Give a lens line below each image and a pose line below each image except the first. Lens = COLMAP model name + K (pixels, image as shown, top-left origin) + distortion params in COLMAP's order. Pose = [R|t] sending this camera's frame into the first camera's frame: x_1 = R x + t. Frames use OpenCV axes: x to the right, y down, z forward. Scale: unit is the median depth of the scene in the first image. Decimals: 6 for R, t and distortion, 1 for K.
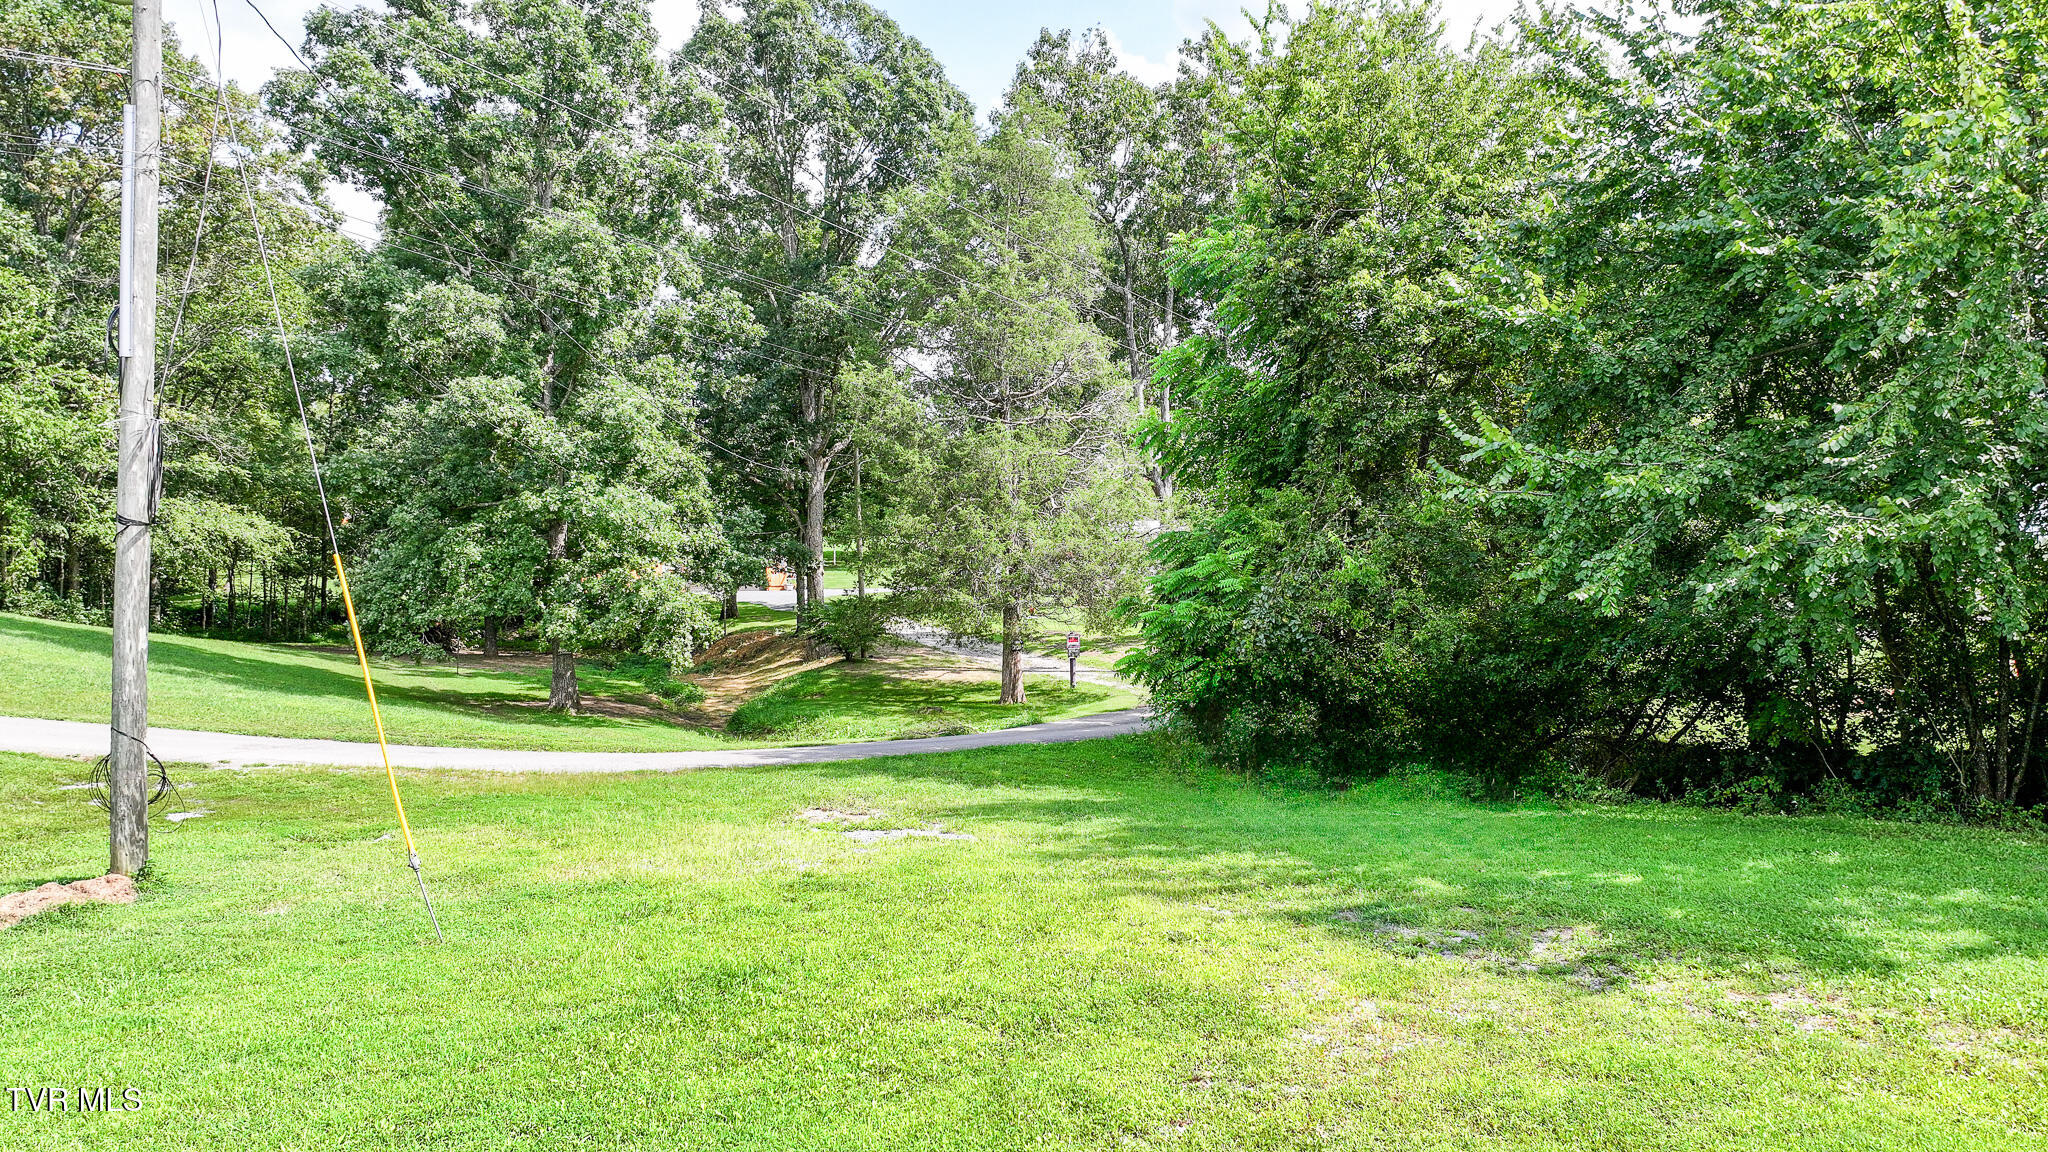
lens RADIAL K [[1446.3, 0, 1037.5], [0, 1446.3, 579.7], [0, 0, 1]] dist [0.005452, 0.011782]
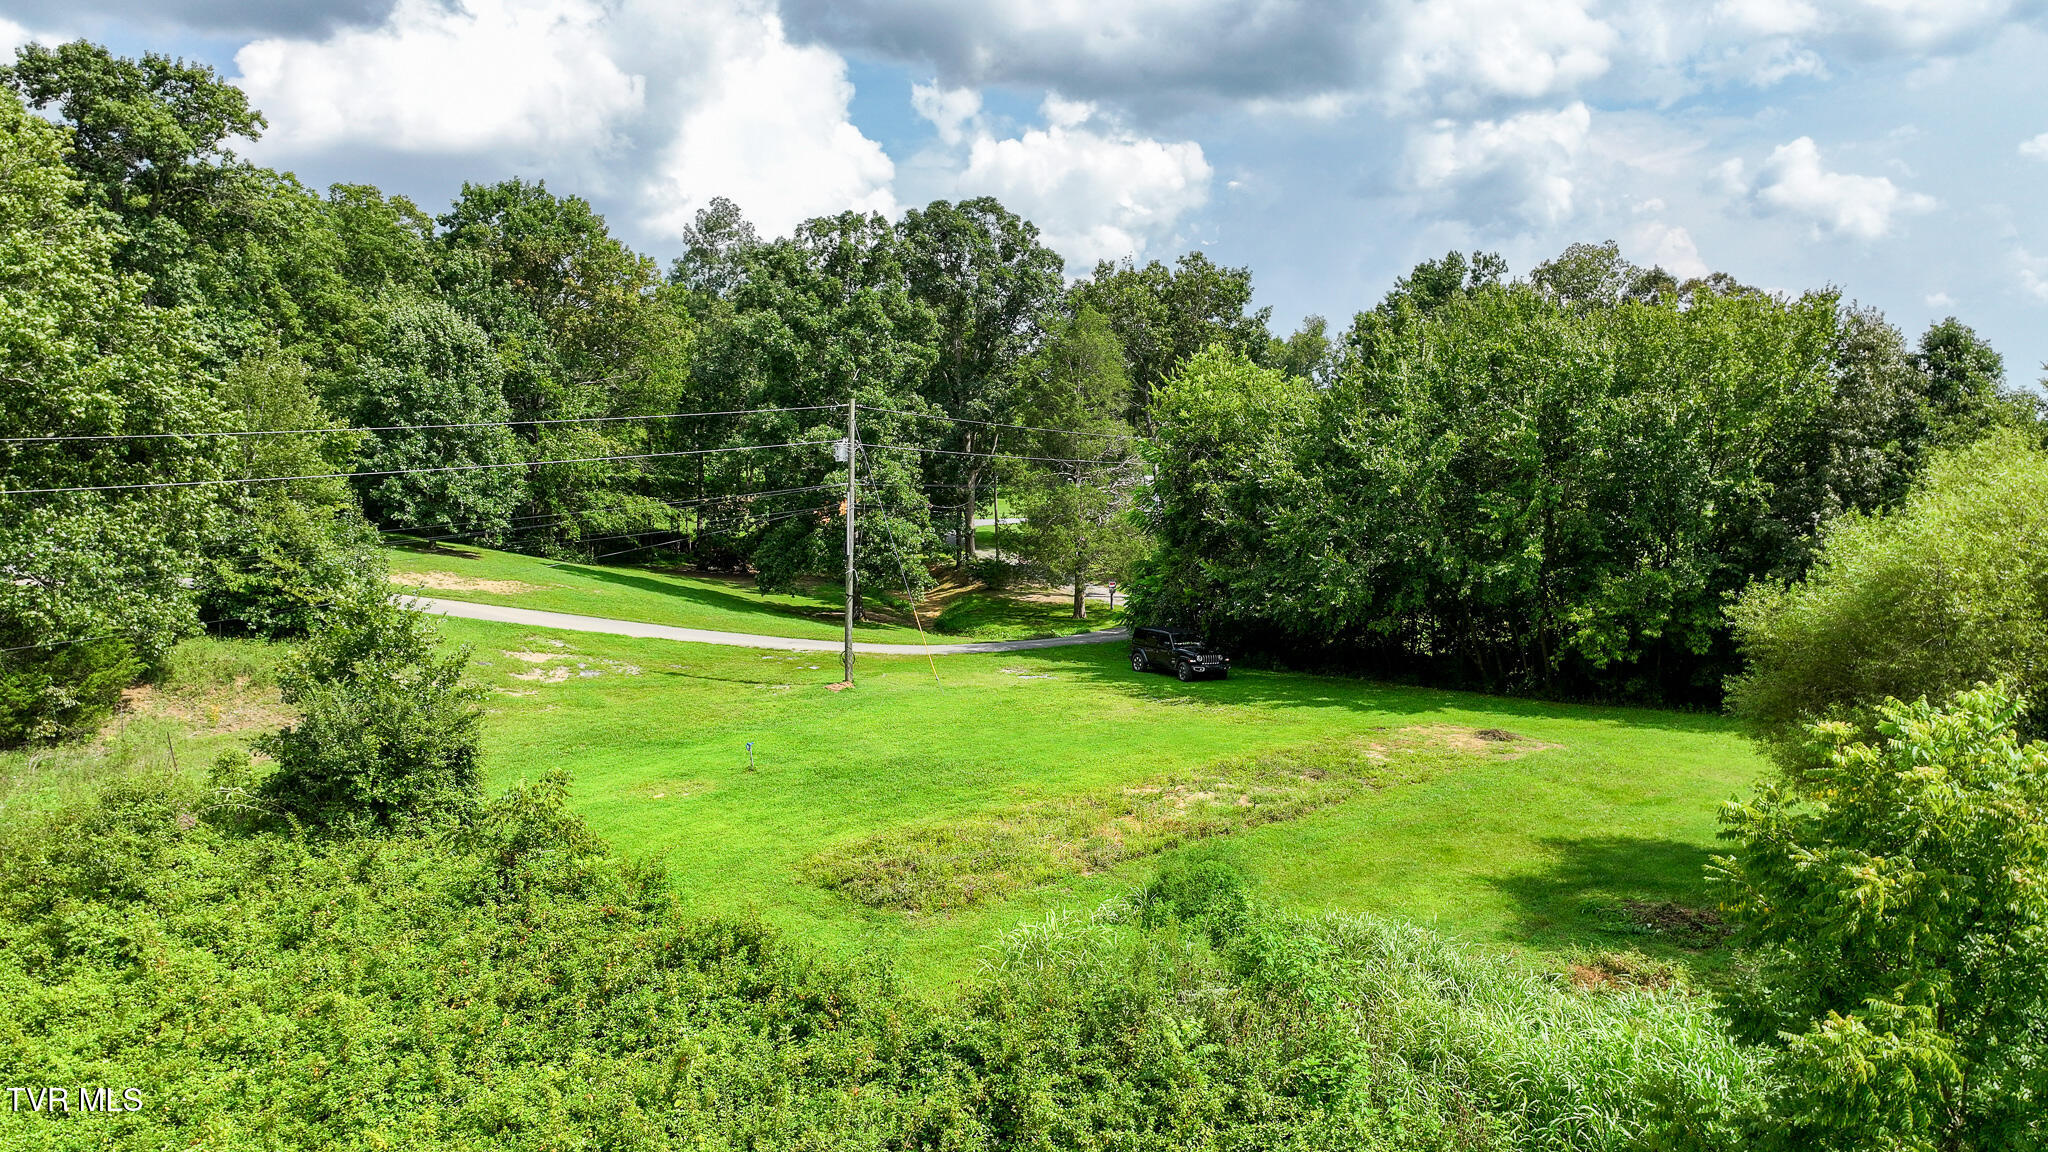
lens RADIAL K [[1446.3, 0, 1032.9], [0, 1446.3, 585.4], [0, 0, 1]] dist [0.005452, 0.011782]
pose [[0.998050, 0.013750, -0.060892, 0.041053], [-0.007932, 0.995467, 0.094777, -0.148071], [0.061919, -0.094109, 0.993635, -0.976000]]
